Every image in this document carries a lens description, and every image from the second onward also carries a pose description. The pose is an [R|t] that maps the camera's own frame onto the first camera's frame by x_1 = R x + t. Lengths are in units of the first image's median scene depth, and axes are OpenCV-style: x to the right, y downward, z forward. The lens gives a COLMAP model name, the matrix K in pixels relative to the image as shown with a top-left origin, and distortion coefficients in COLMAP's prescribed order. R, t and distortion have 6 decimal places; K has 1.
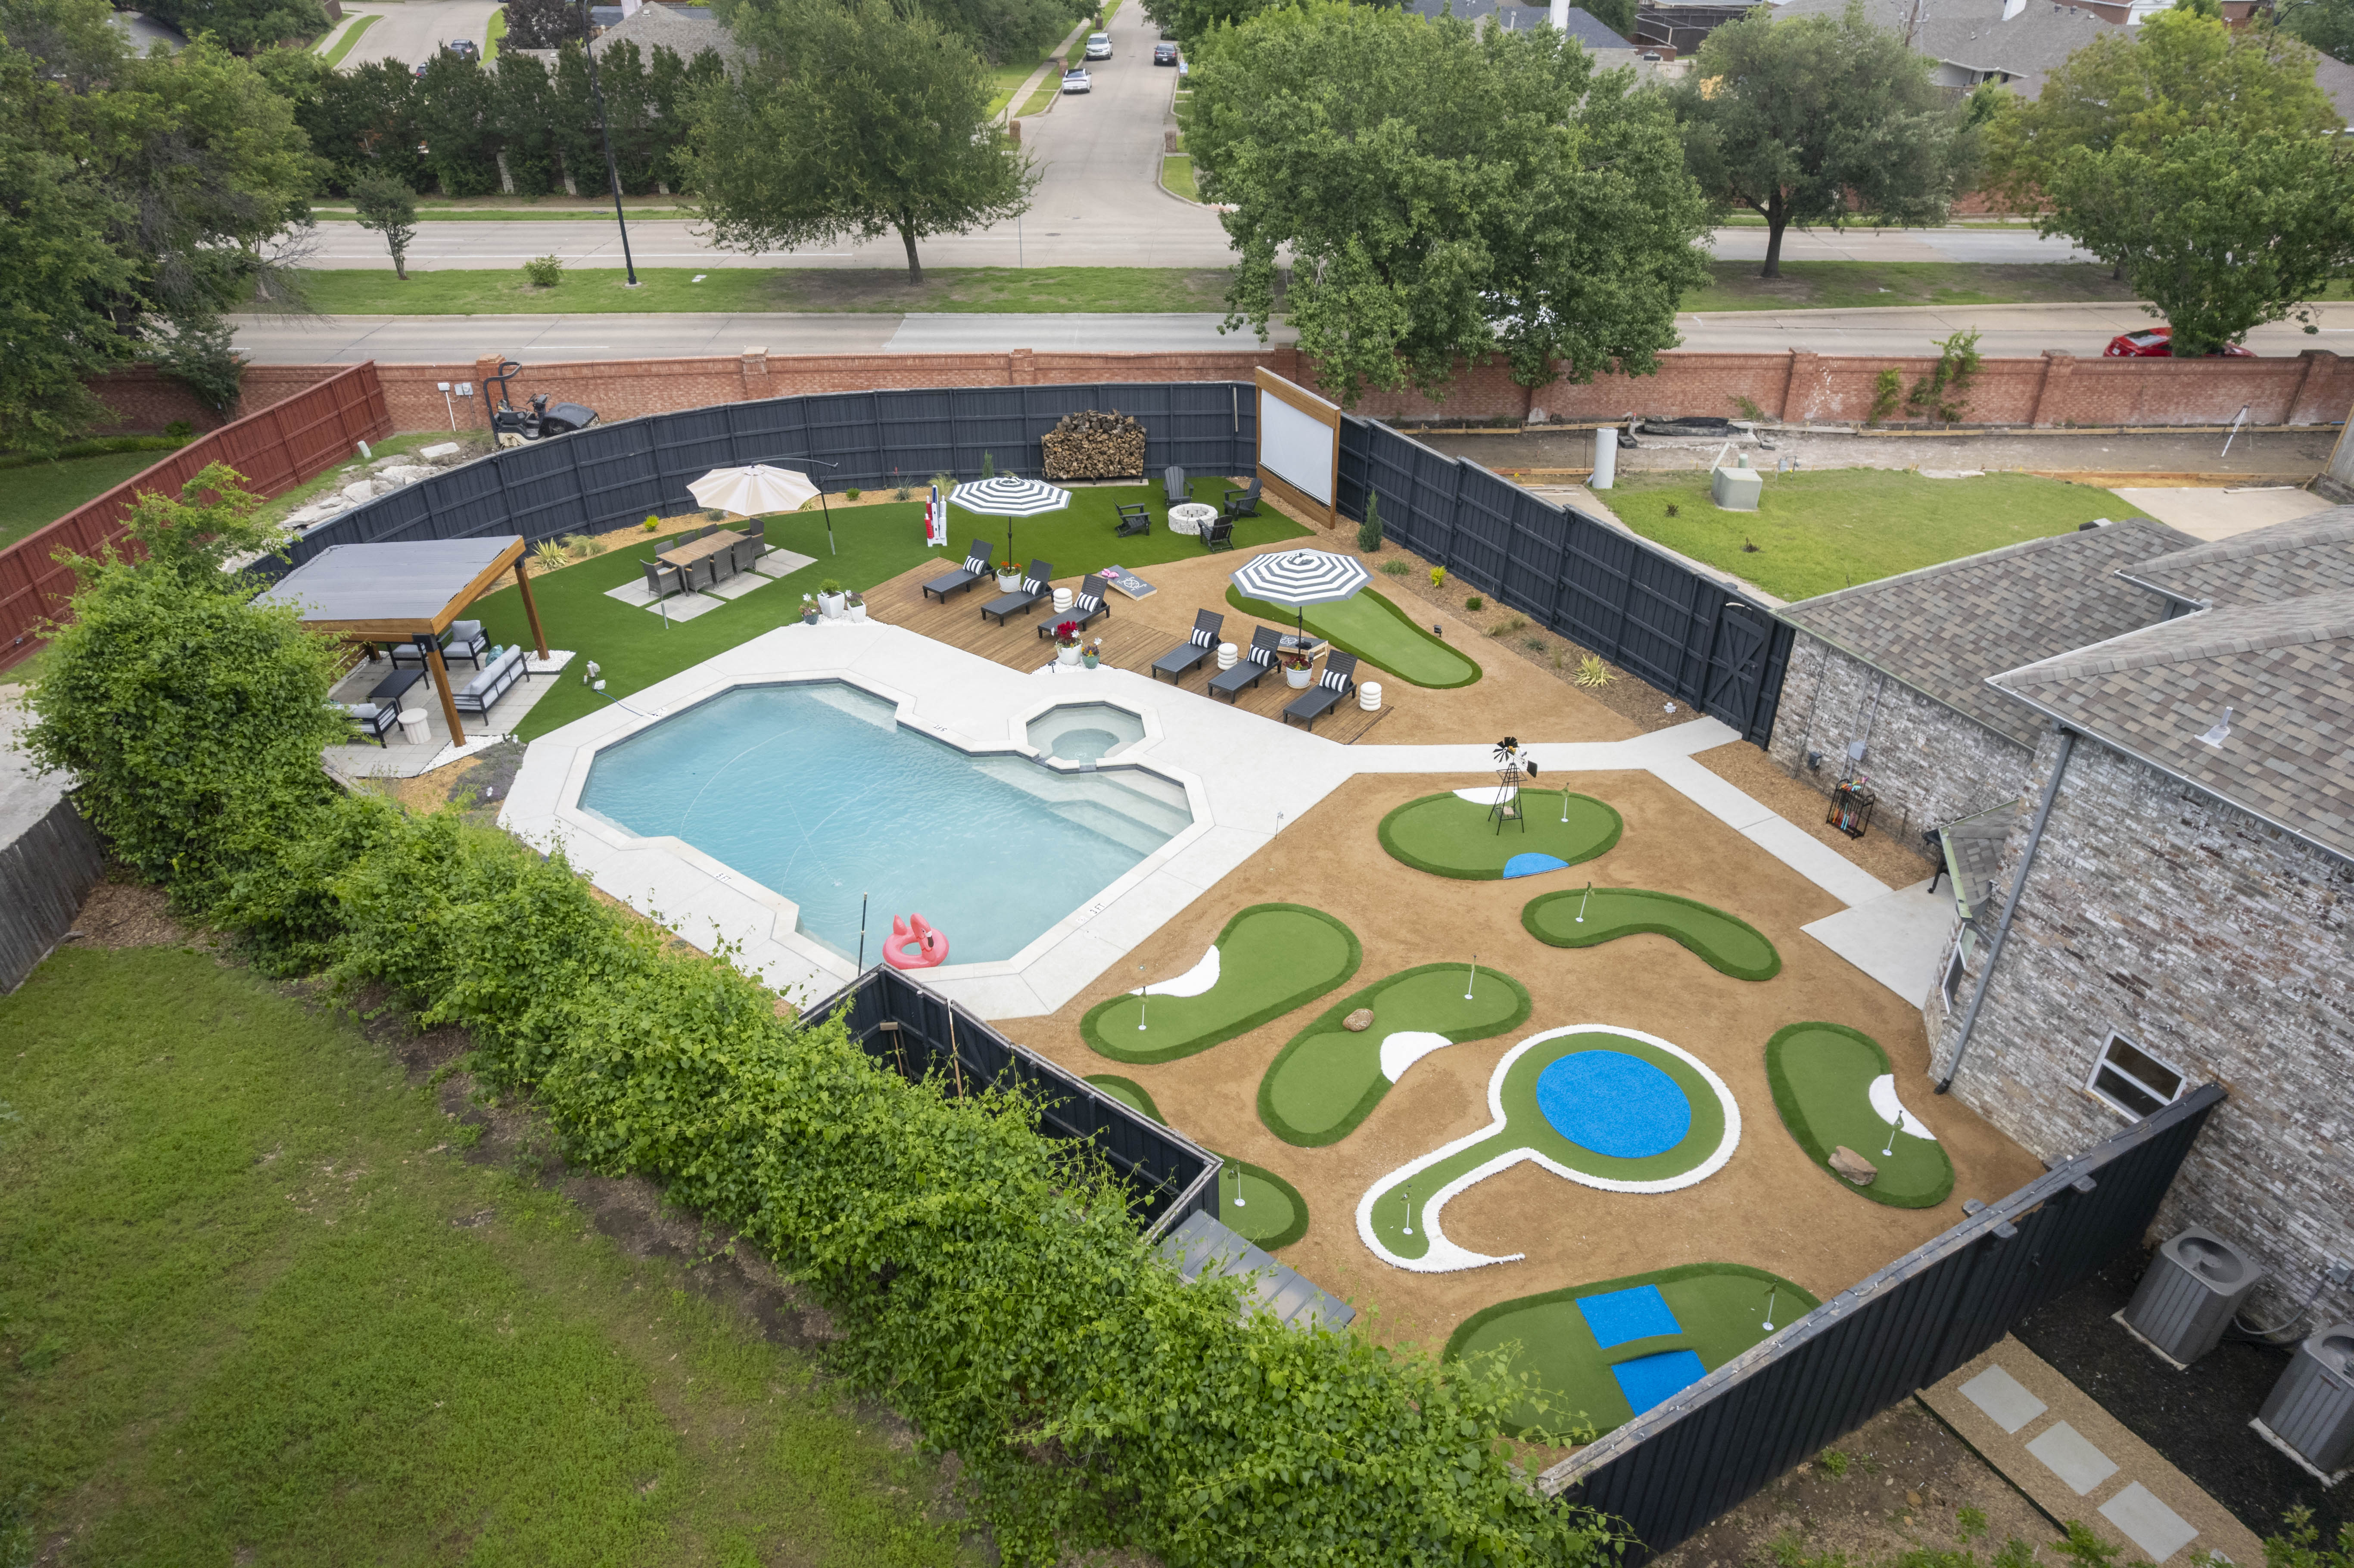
lens RADIAL K [[1512.2, 0, 1177.2], [0, 1512.2, 778.1], [0, 0, 1]] dist [-0.077372, 0.075900]
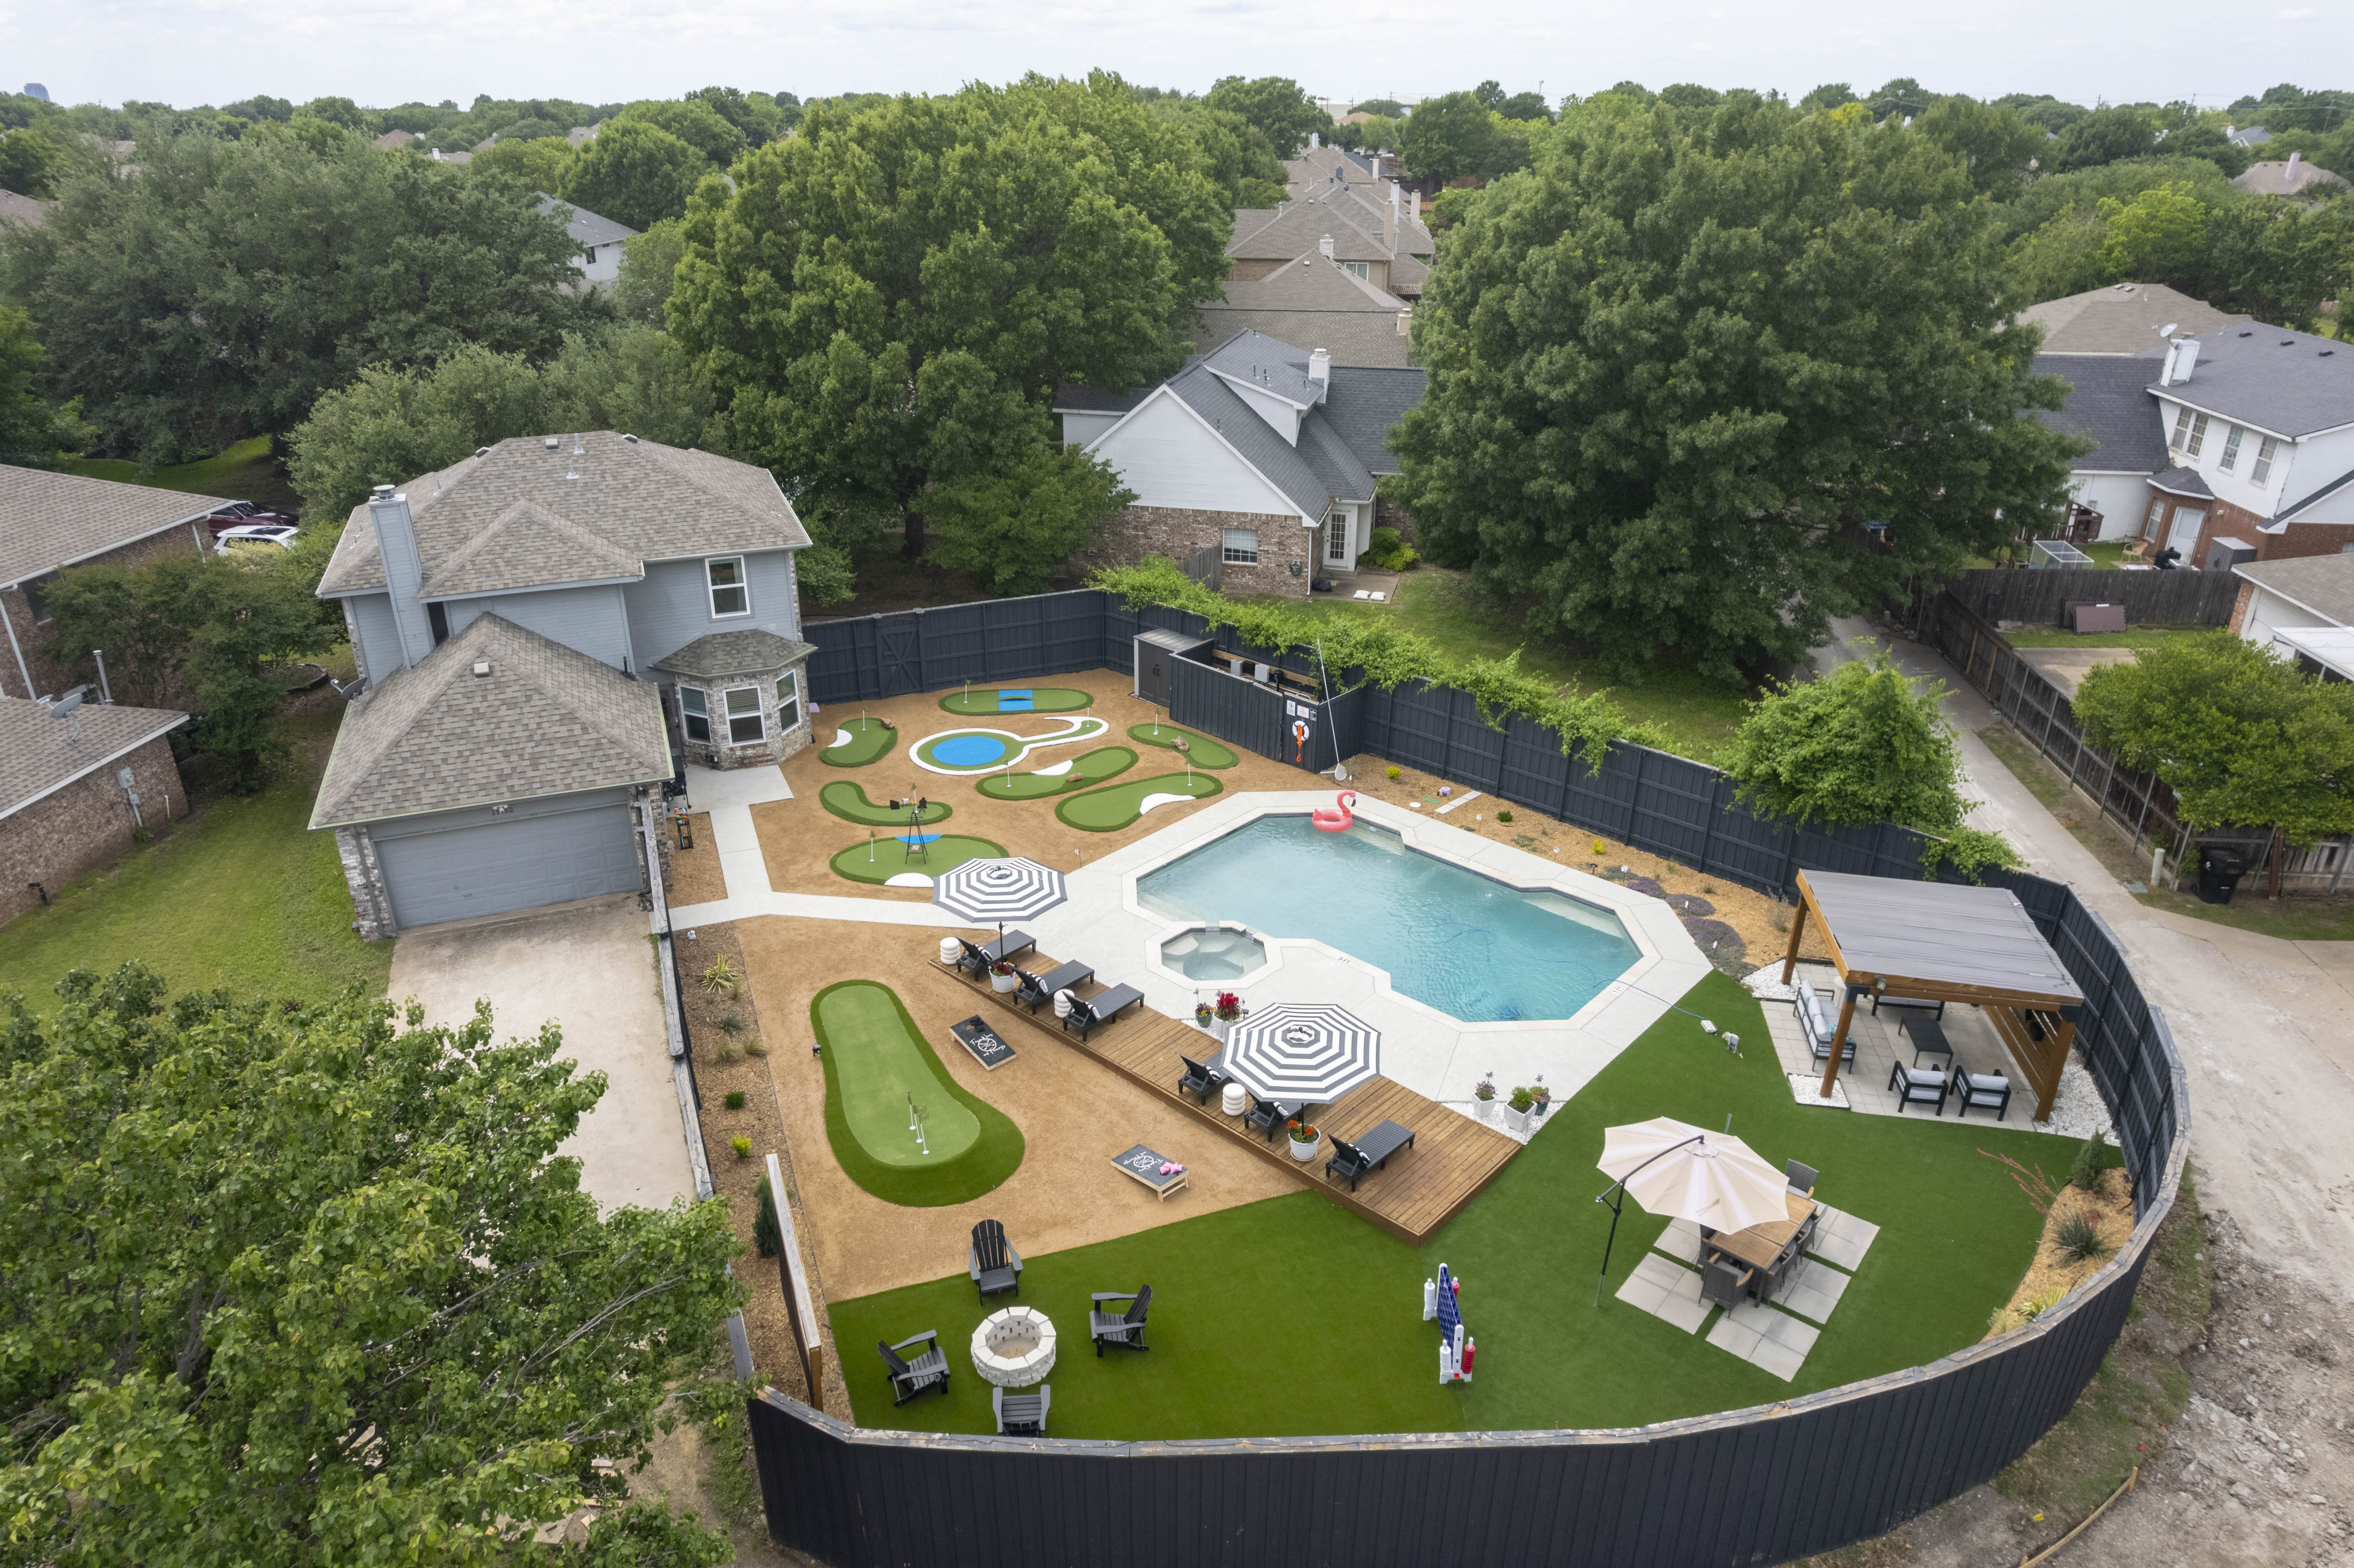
lens RADIAL K [[1501.7, 0, 1180.0], [0, 1501.7, 789.0], [0, 0, 1]] dist [-0.072789, 0.065221]
pose [[-0.995679, -0.036497, 0.085386, -0.154634], [0.050893, 0.554640, 0.830532, -1.251273], [-0.077670, 0.831289, -0.550386, 1.847006]]
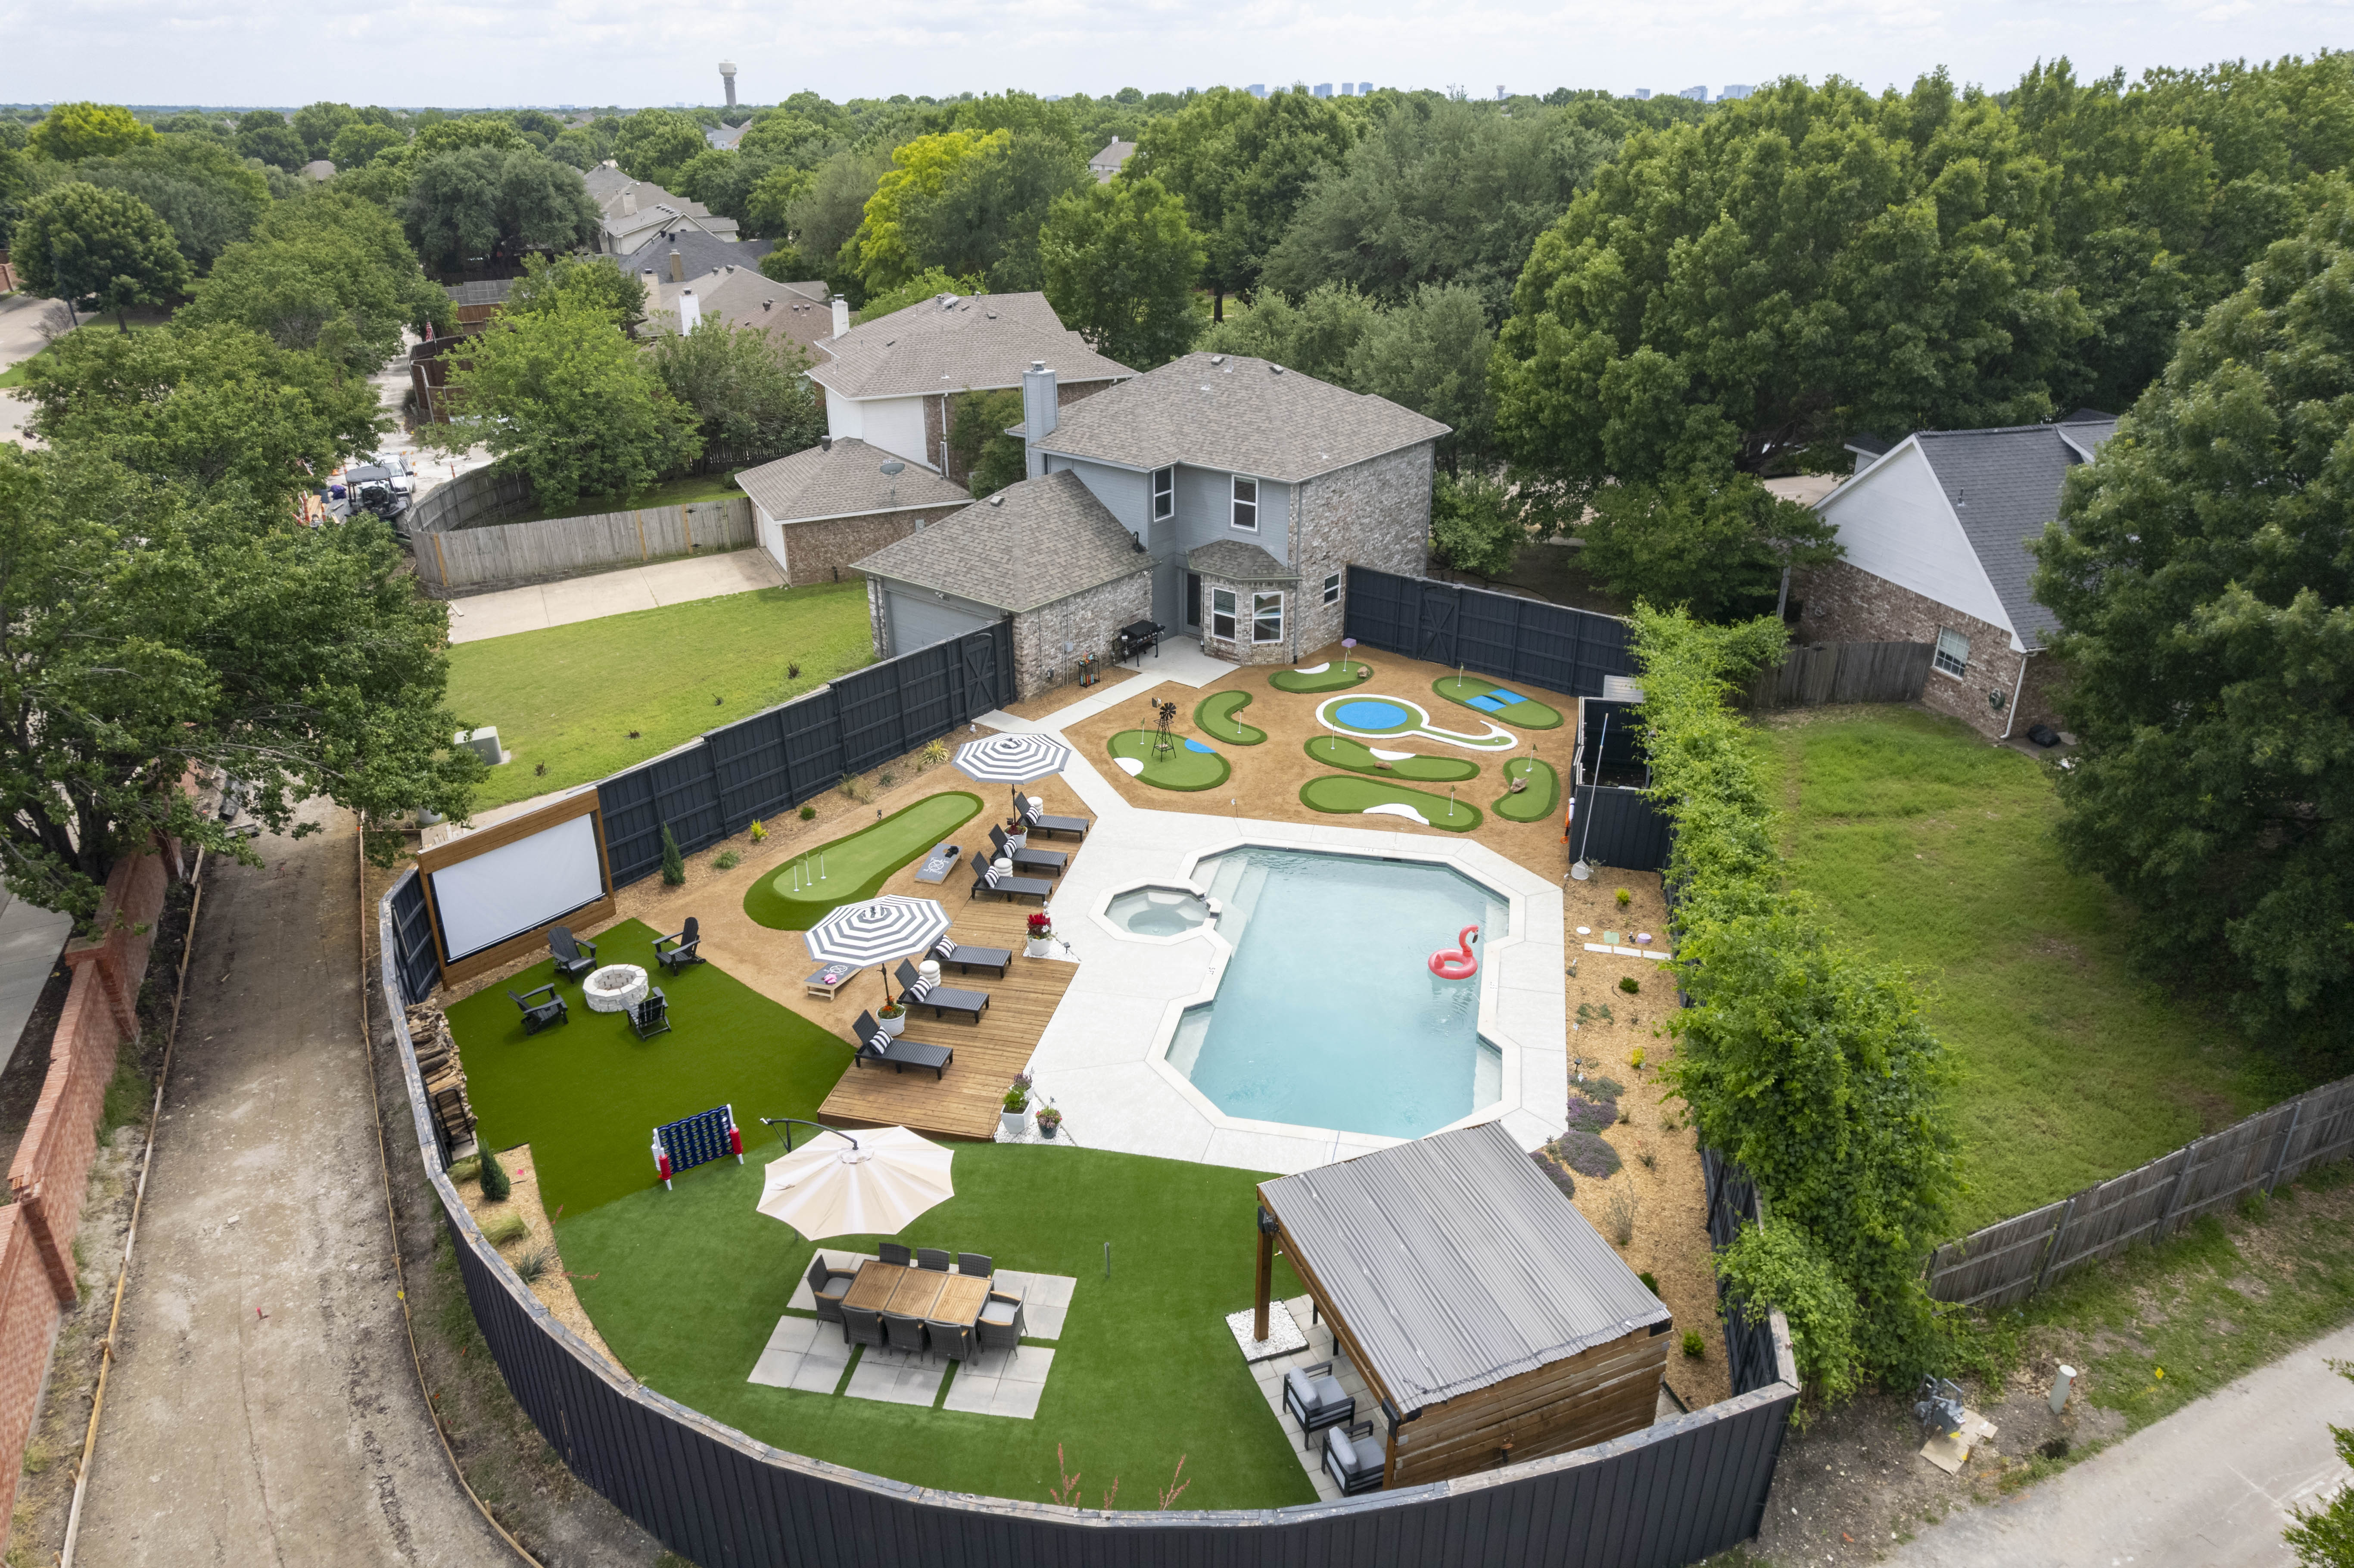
lens RADIAL K [[1501.7, 0, 1180.0], [0, 1501.7, 789.0], [0, 0, 1]] dist [-0.072789, 0.065221]
pose [[-0.423514, -0.379736, 0.822458, -1.188161], [0.477670, 0.677817, 0.558924, -0.886102], [-0.769719, 0.629576, -0.105676, 1.281430]]
